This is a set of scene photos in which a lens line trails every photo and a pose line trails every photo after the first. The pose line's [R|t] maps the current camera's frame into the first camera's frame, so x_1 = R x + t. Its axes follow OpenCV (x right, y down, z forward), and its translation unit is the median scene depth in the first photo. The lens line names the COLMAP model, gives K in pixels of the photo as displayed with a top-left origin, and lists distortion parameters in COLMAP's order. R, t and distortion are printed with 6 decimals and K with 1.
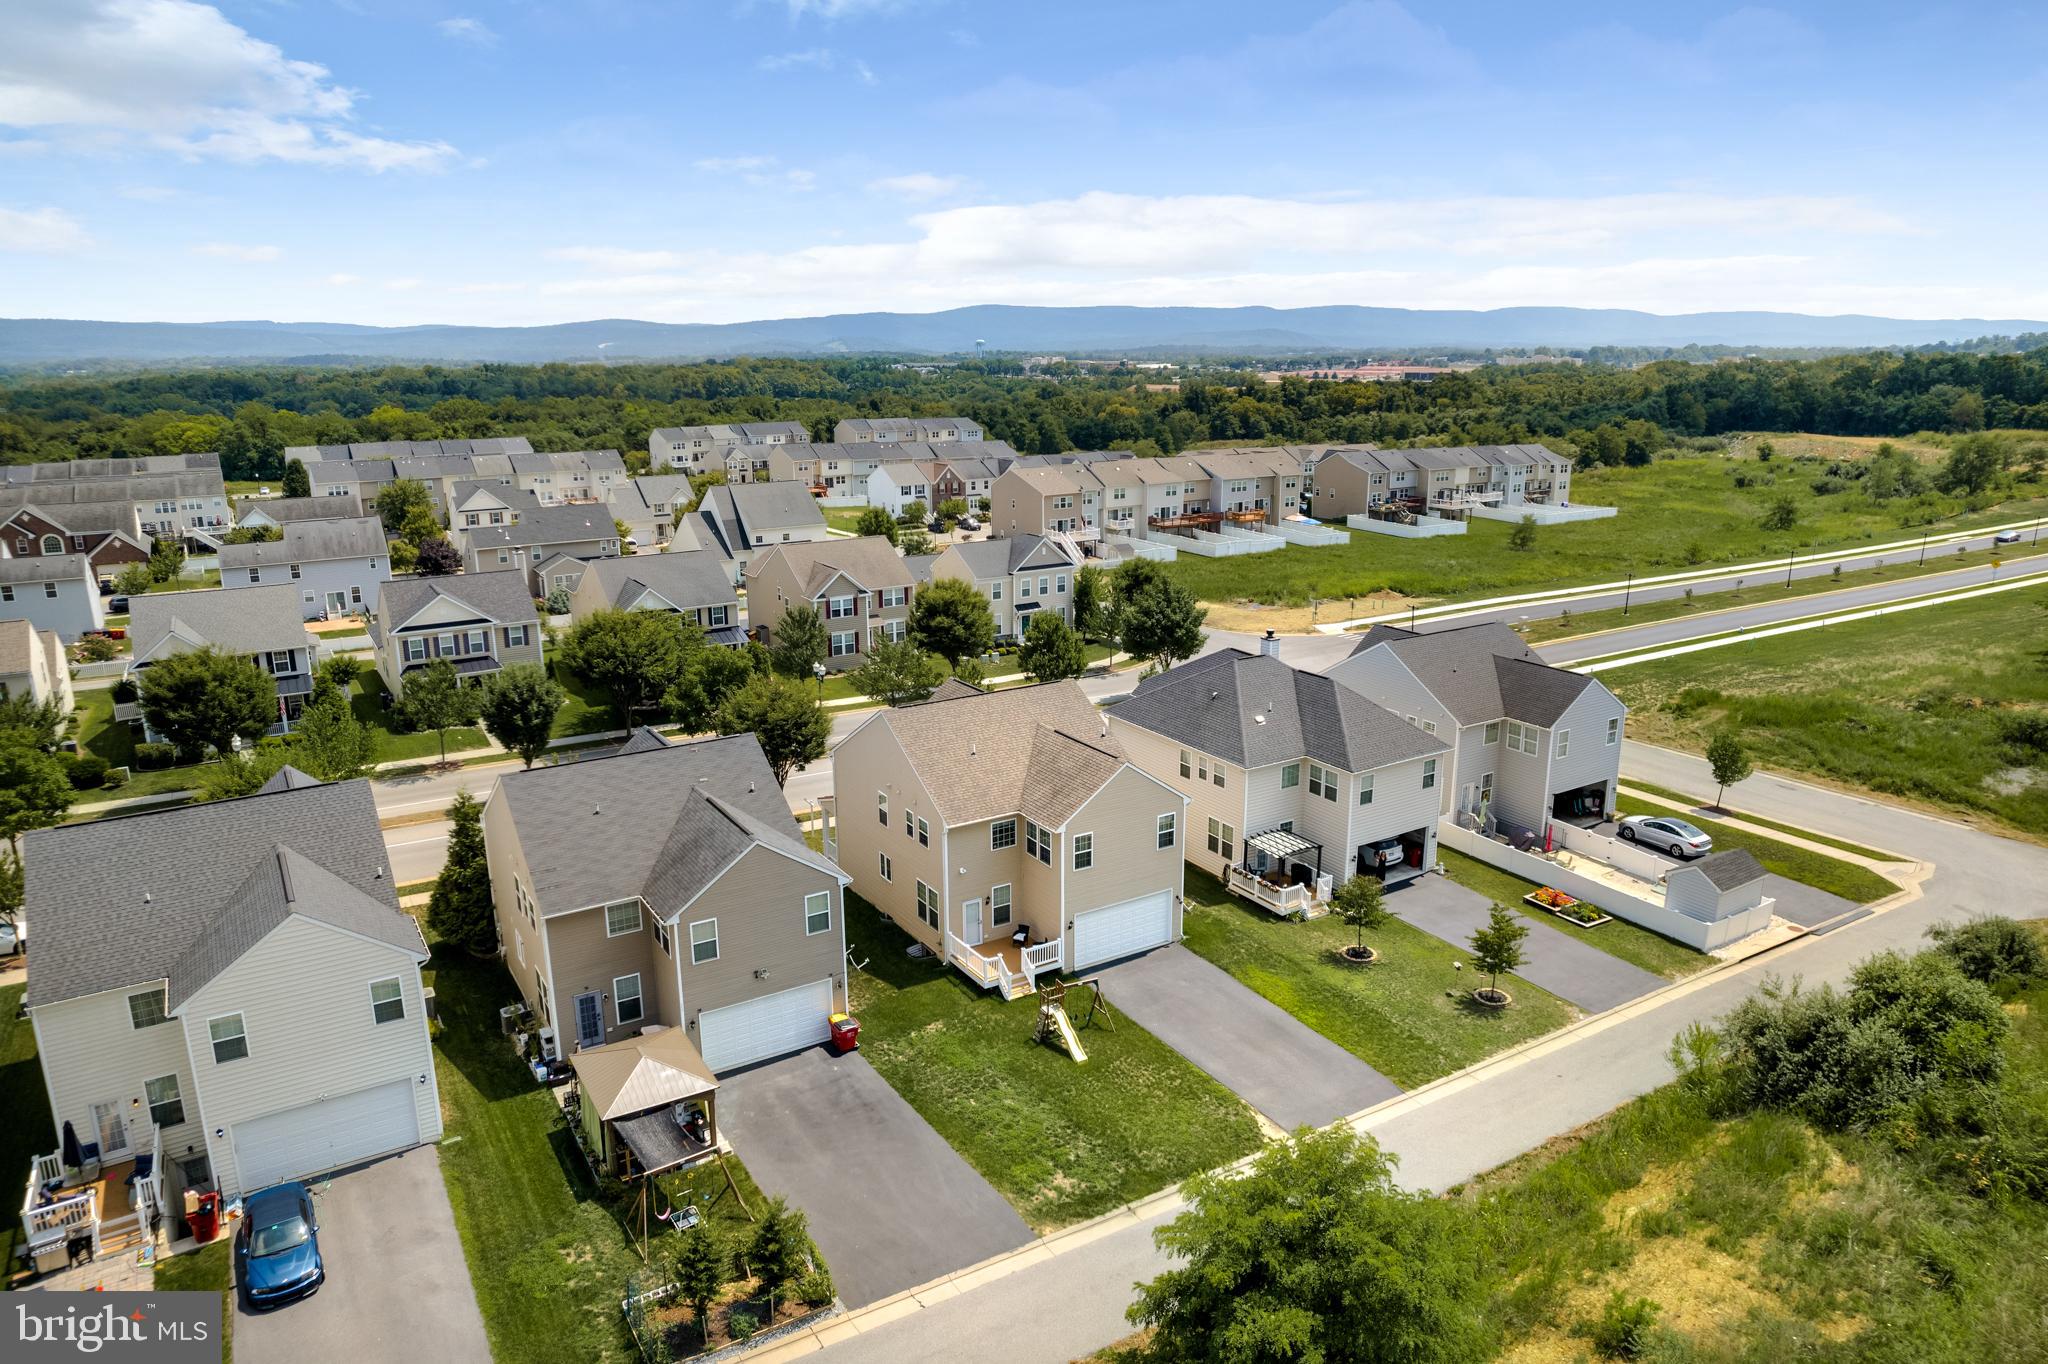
lens RADIAL K [[1309.0, 0, 1024.0], [0, 1309.0, 682.0], [0, 0, 1]] dist [-0.027099, 0.005417]
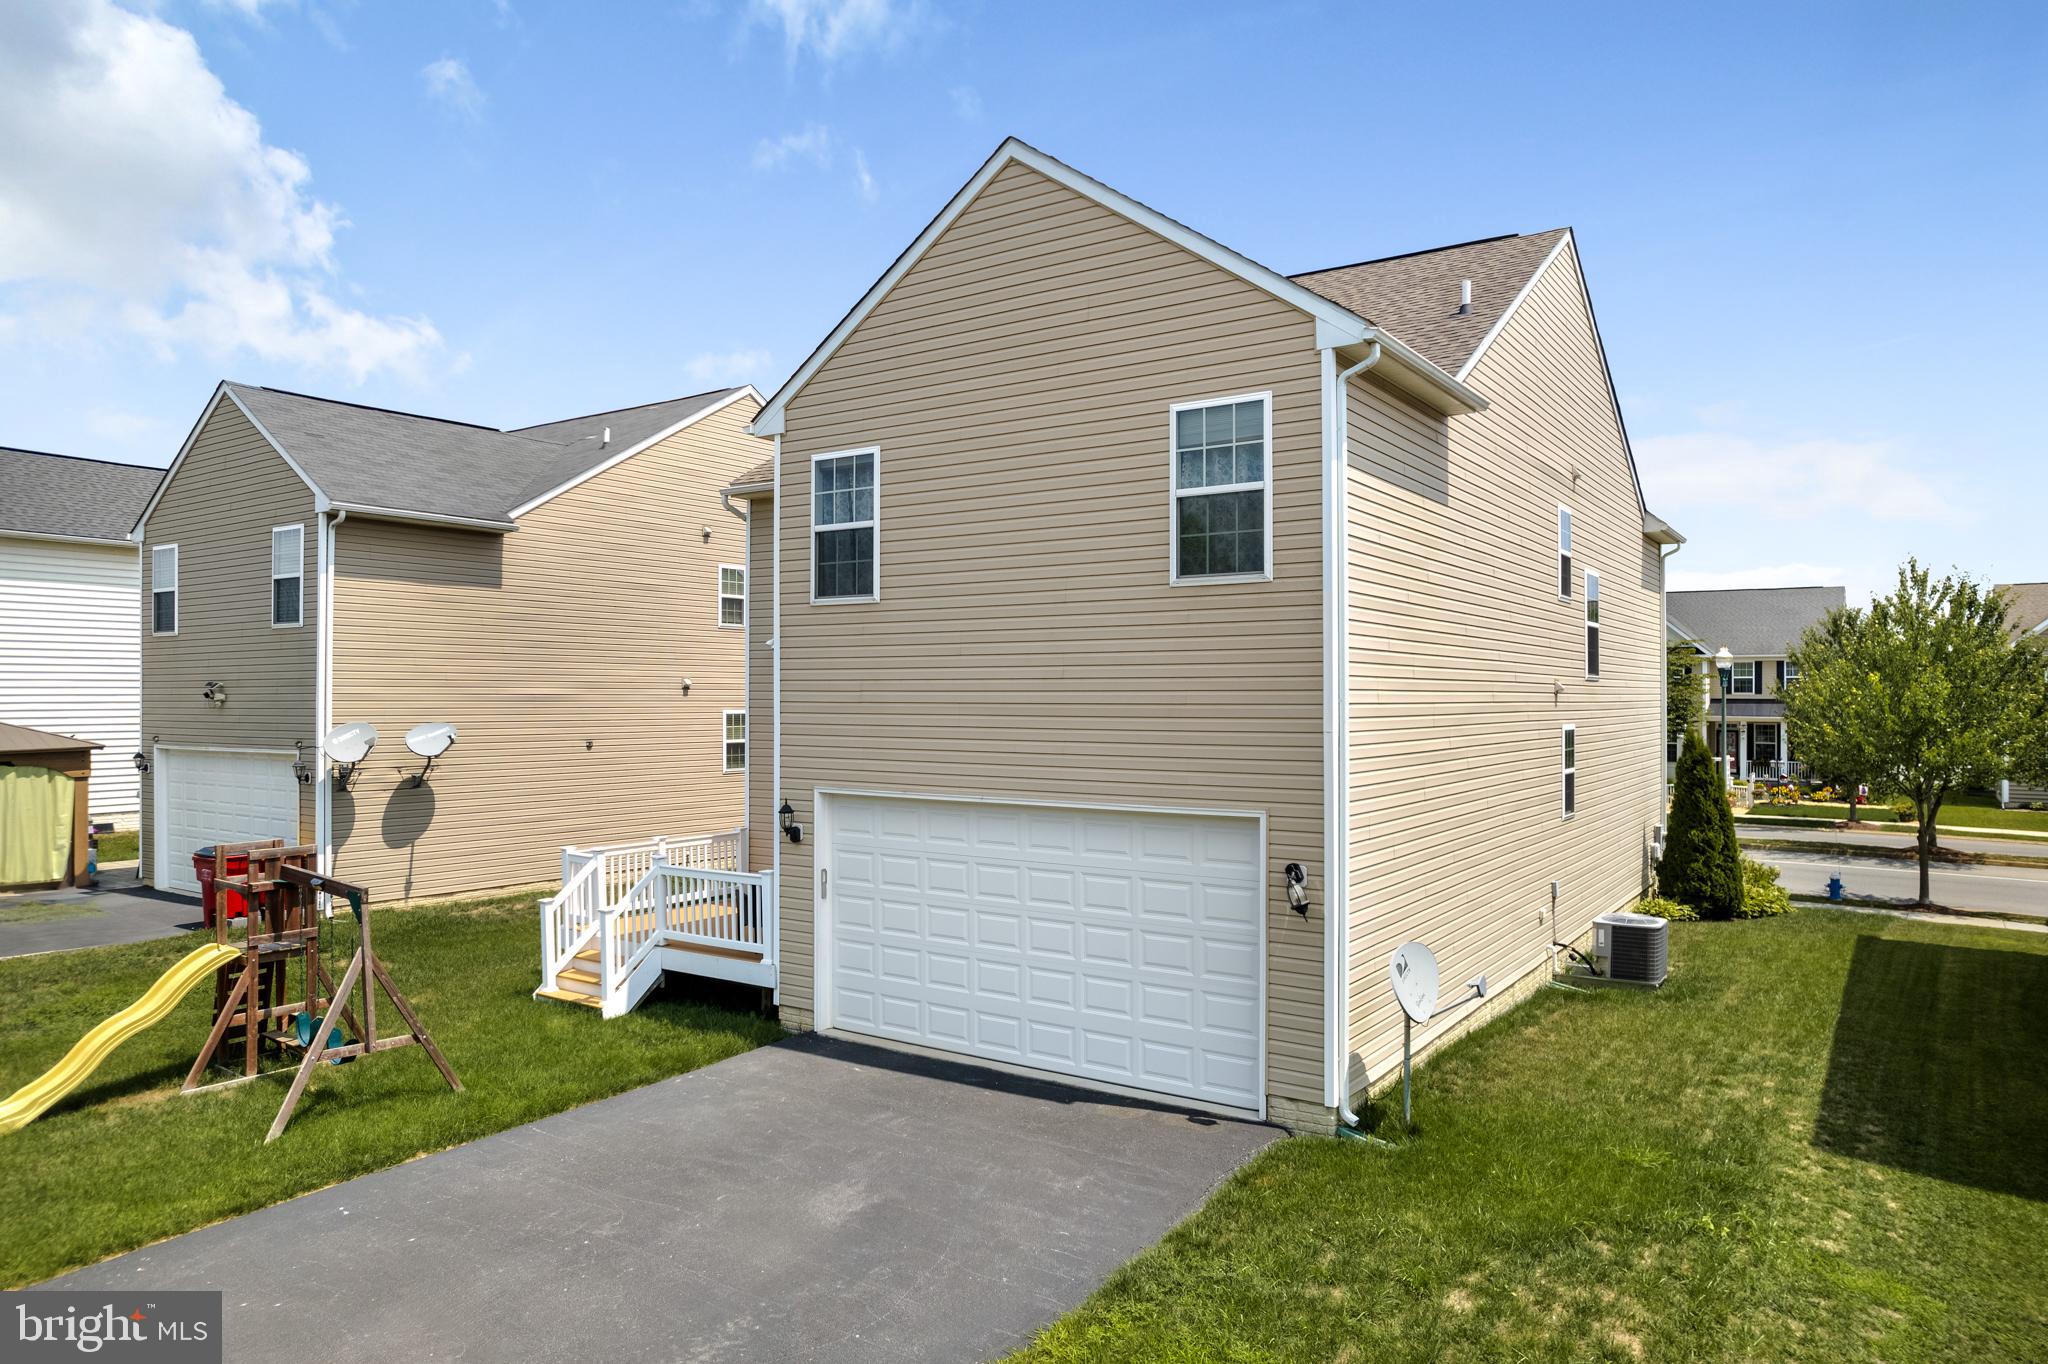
lens RADIAL K [[1309.0, 0, 1024.0], [0, 1309.0, 682.0], [0, 0, 1]] dist [-0.027099, 0.005417]
pose [[0.407241, 0.002330, -0.913318, 0.279683], [-0.233165, 0.967126, -0.101499, 0.170572], [0.883057, 0.254288, 0.394397, 0.910037]]
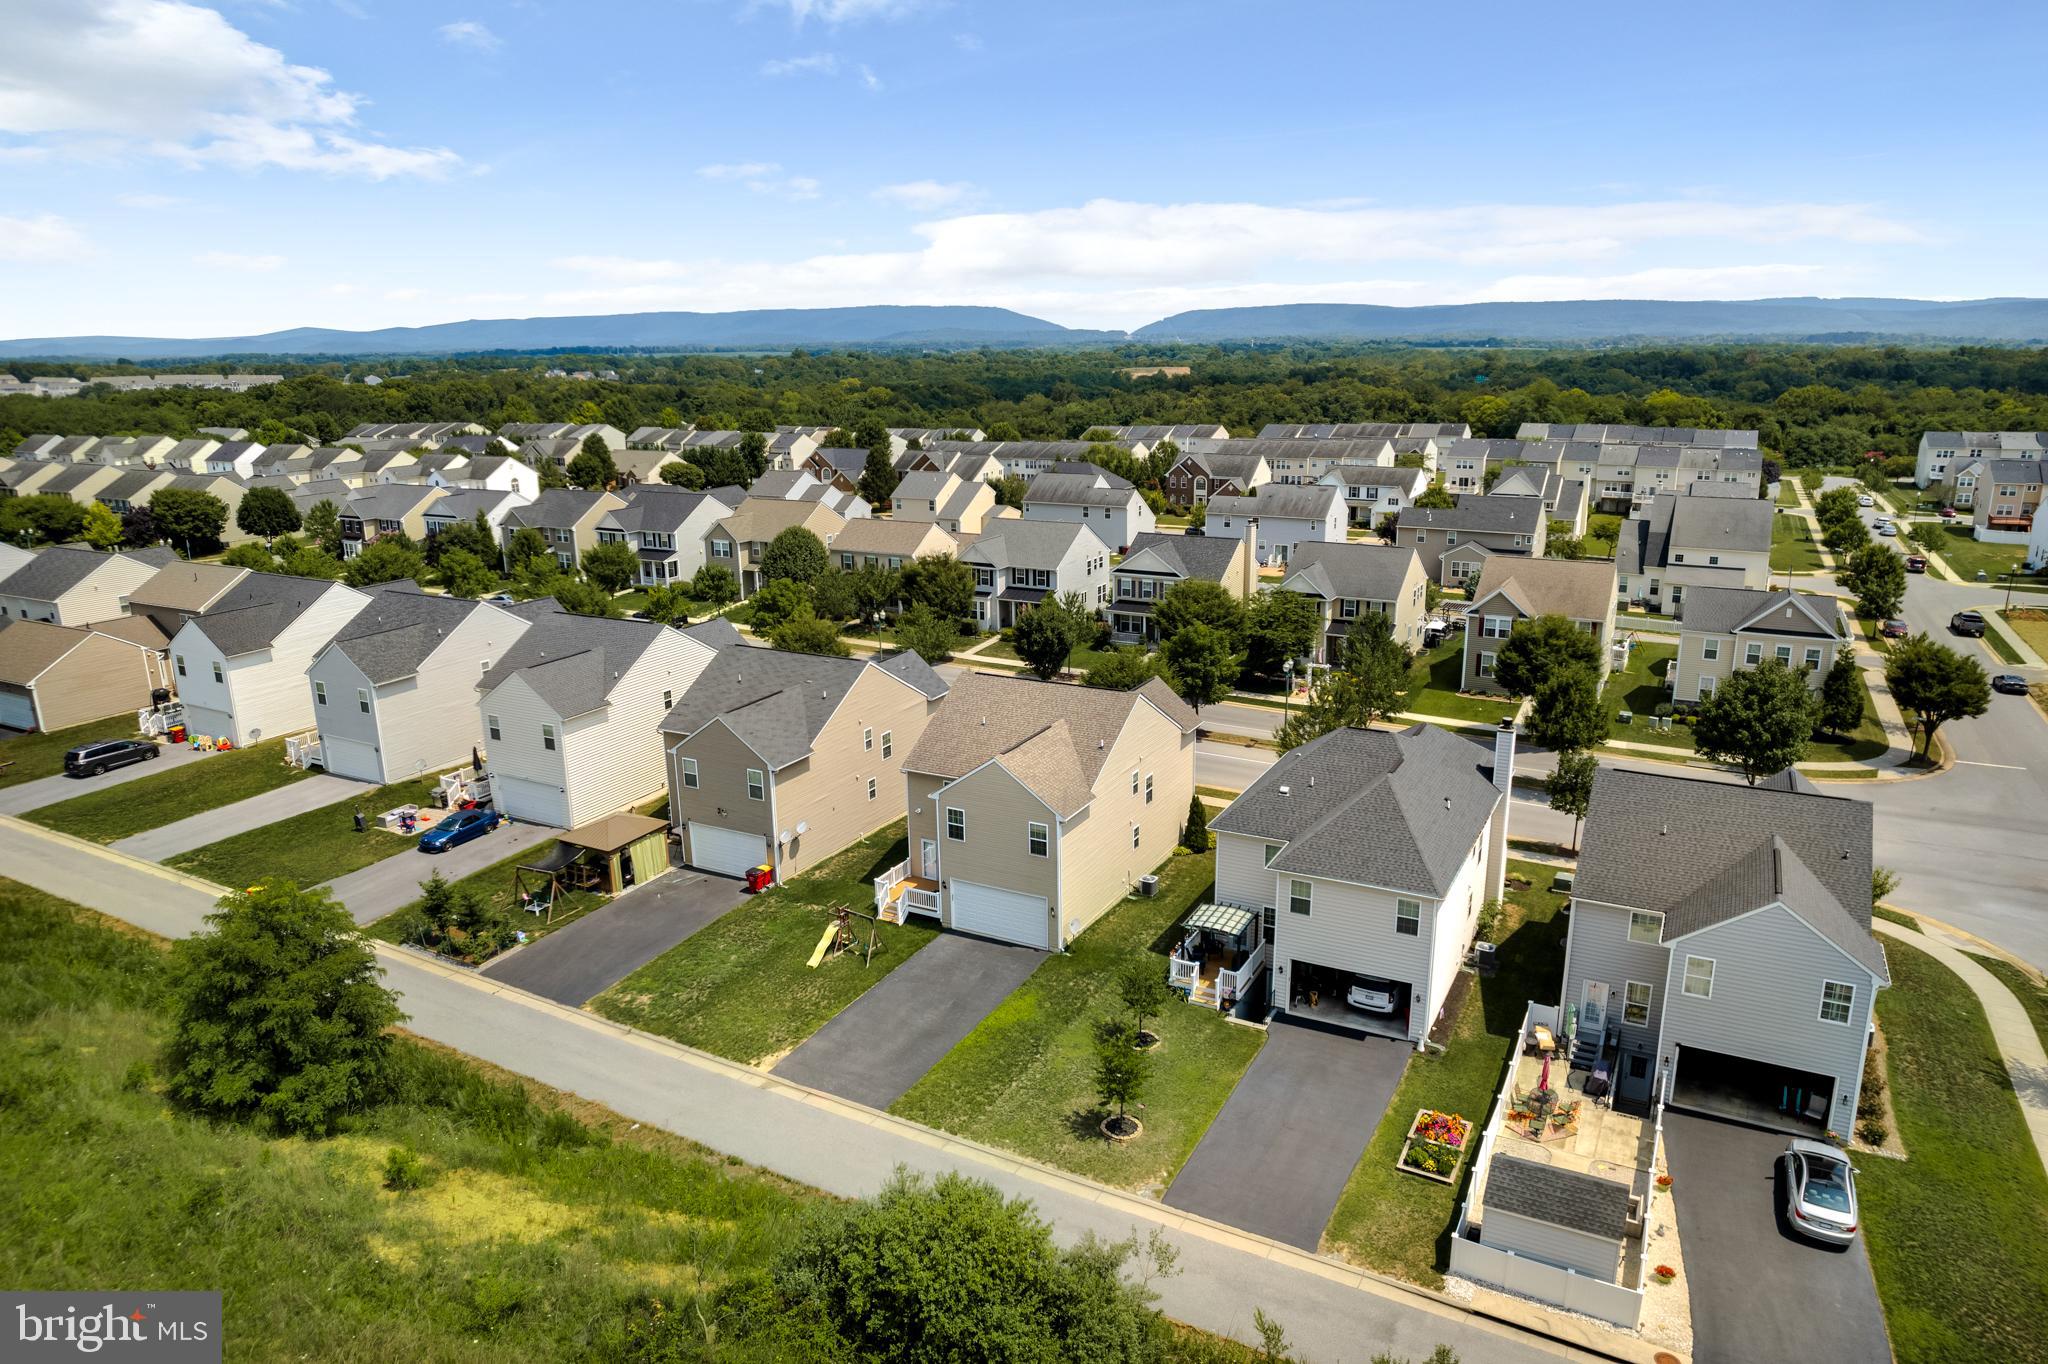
lens RADIAL K [[1309.0, 0, 1024.0], [0, 1309.0, 682.0], [0, 0, 1]] dist [-0.027099, 0.005417]
pose [[0.505228, 0.222813, -0.833726, 0.945292], [-0.208688, 0.968966, 0.132493, -0.142781], [0.837373, 0.107050, 0.536047, 0.425143]]
